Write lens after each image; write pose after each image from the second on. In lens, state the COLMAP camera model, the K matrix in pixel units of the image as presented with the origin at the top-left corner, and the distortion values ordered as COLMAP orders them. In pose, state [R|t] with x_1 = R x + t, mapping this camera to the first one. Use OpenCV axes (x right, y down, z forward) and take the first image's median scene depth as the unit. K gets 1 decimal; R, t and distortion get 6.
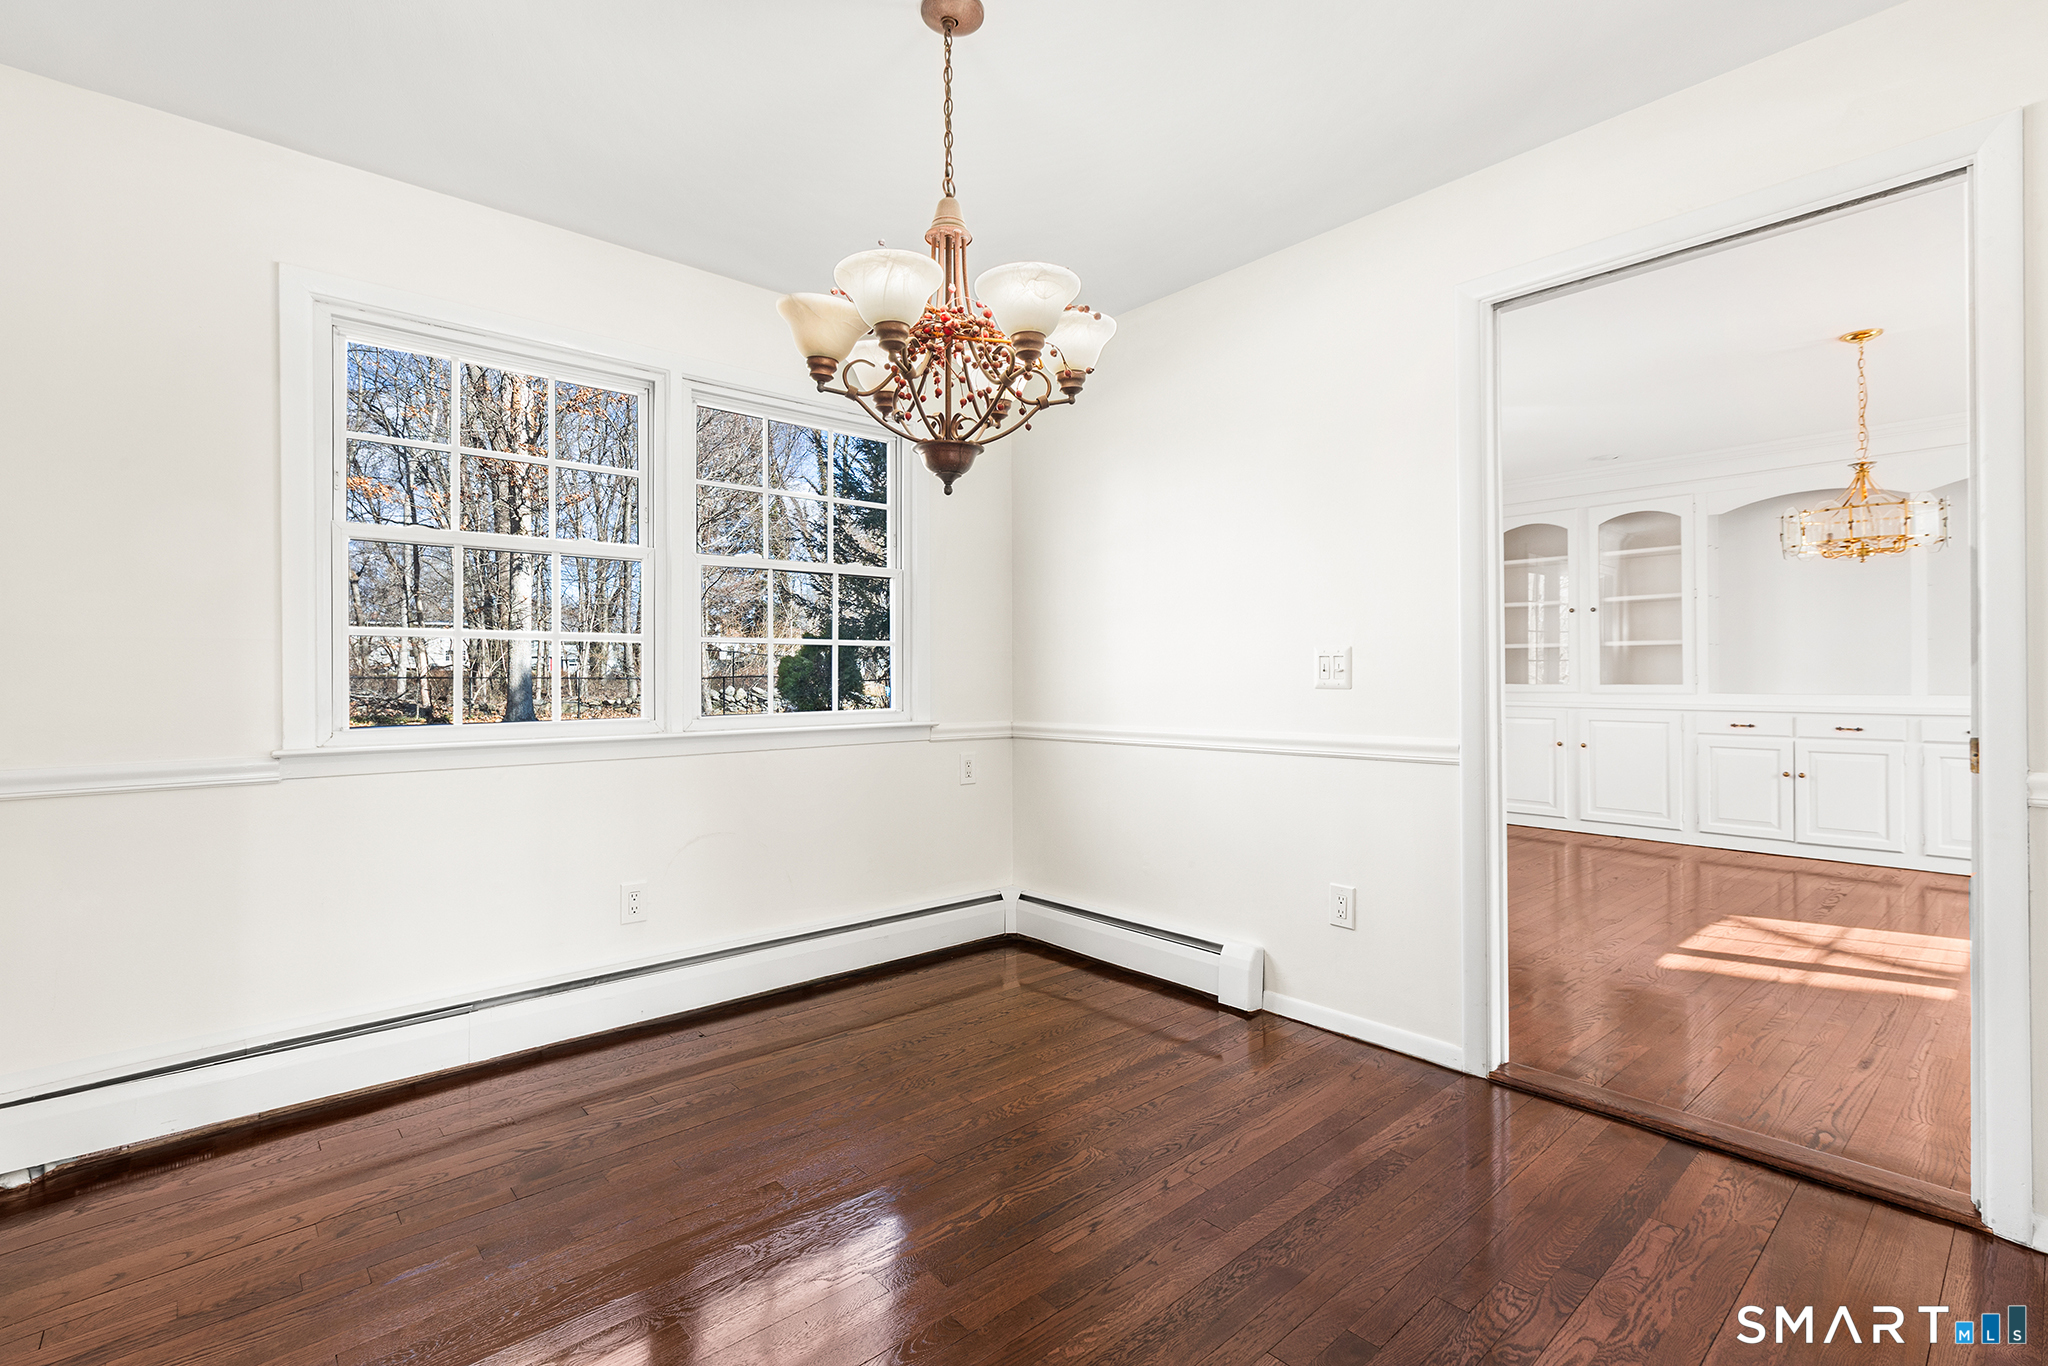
lens RADIAL K [[931.3, 0, 1023.4], [0, 931.3, 676.3], [0, 0, 1]] dist [-0.000288, -0.000953]
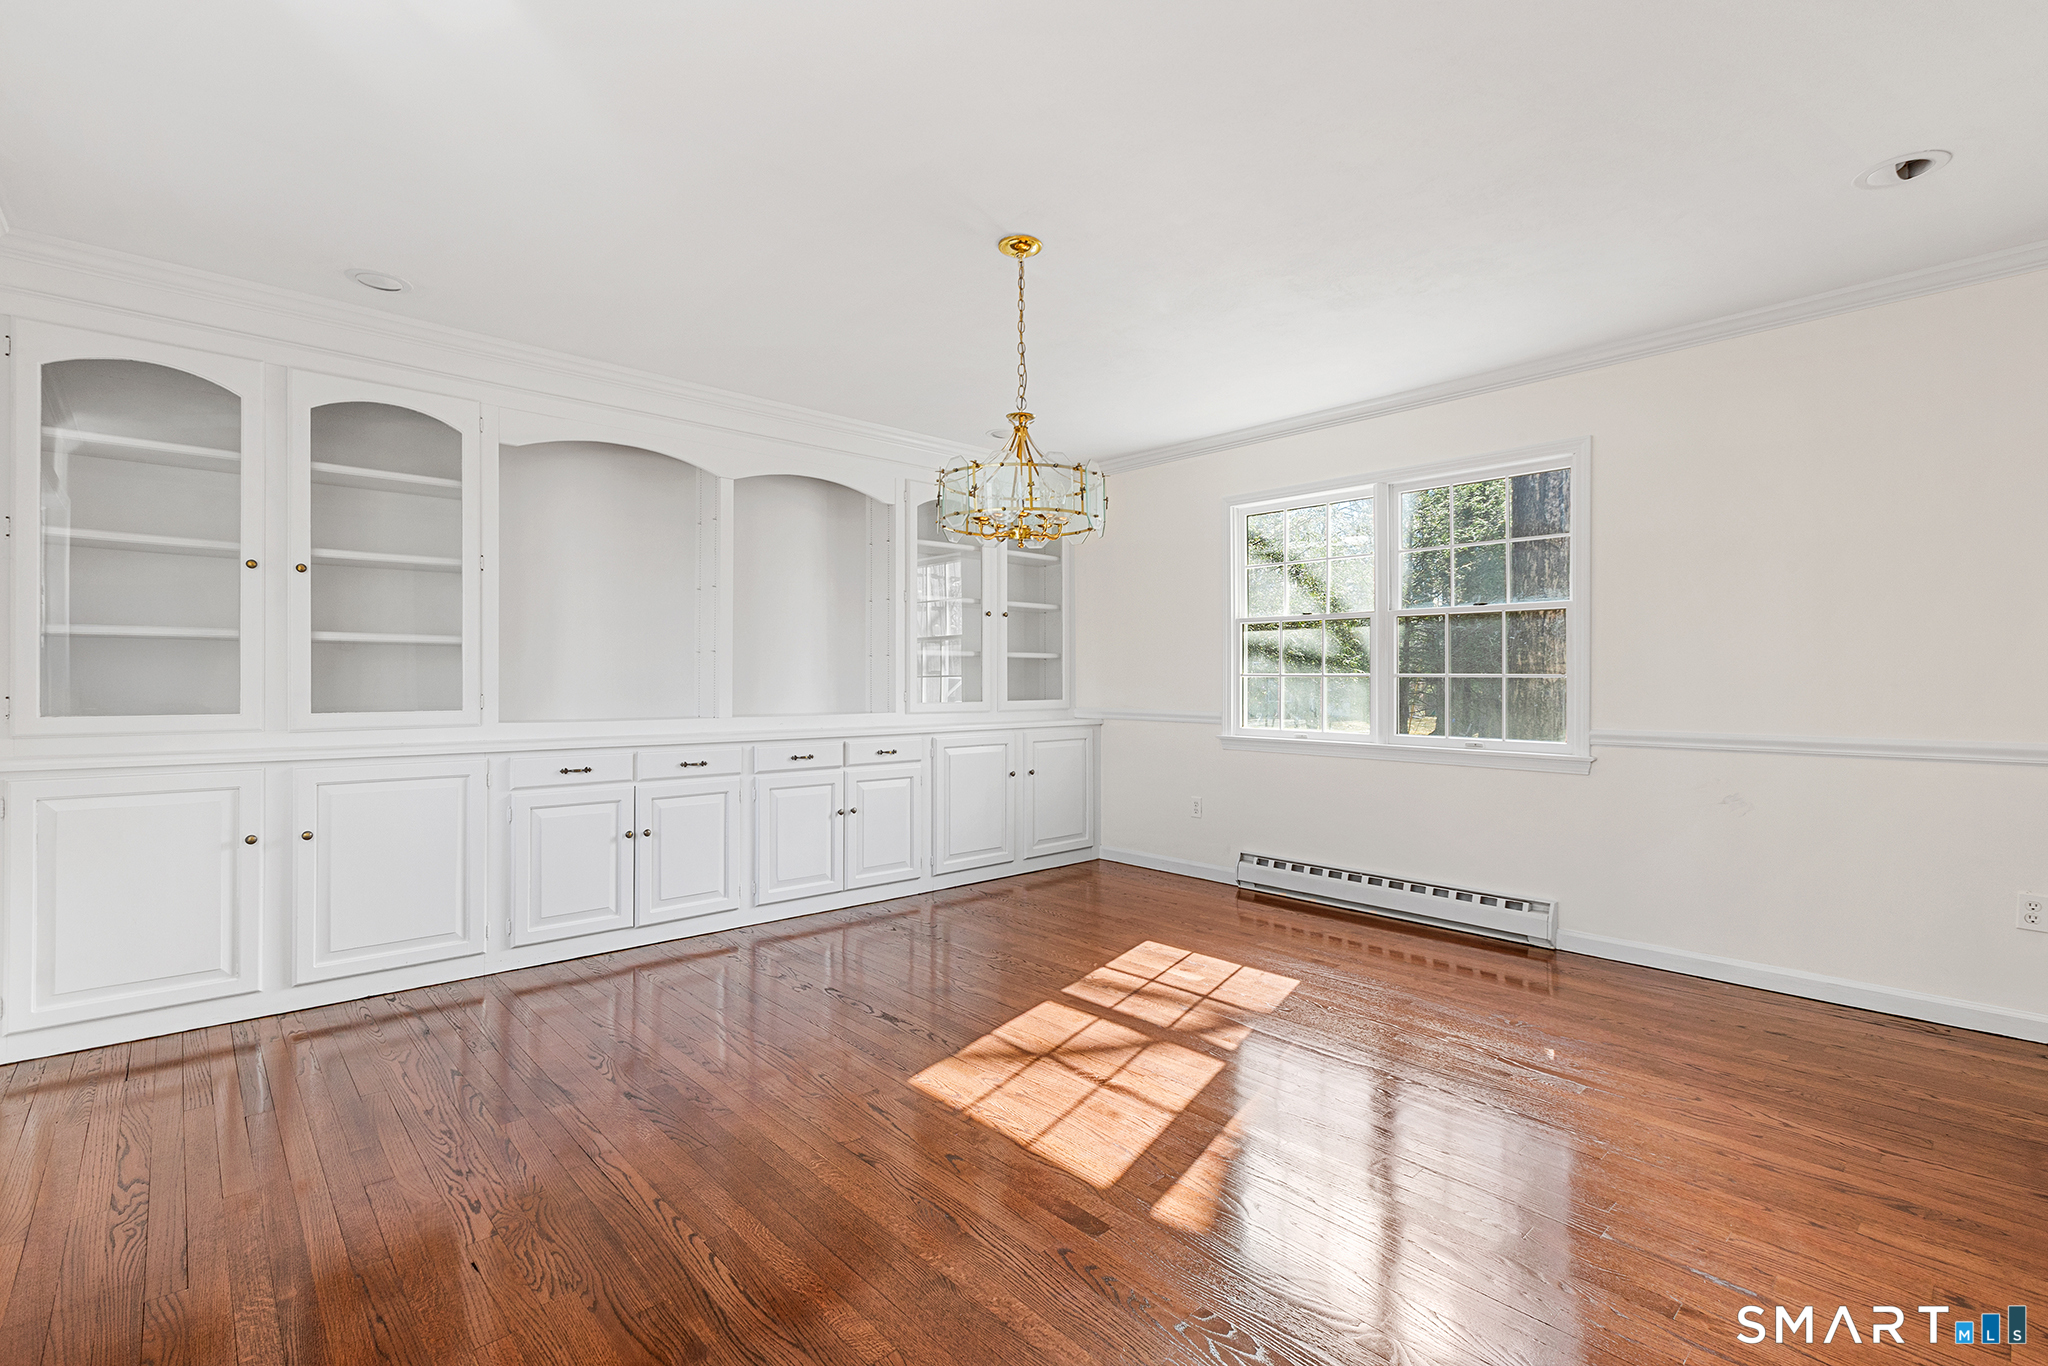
lens RADIAL K [[931.3, 0, 1021.4], [0, 931.3, 679.6], [0, 0, 1]] dist [-0.000288, -0.000953]
pose [[-0.013564, 0.002571, 0.999905, 0.103330], [0.002857, 0.999993, -0.002532, -0.009924], [-0.999904, 0.002822, -0.013571, 0.698242]]
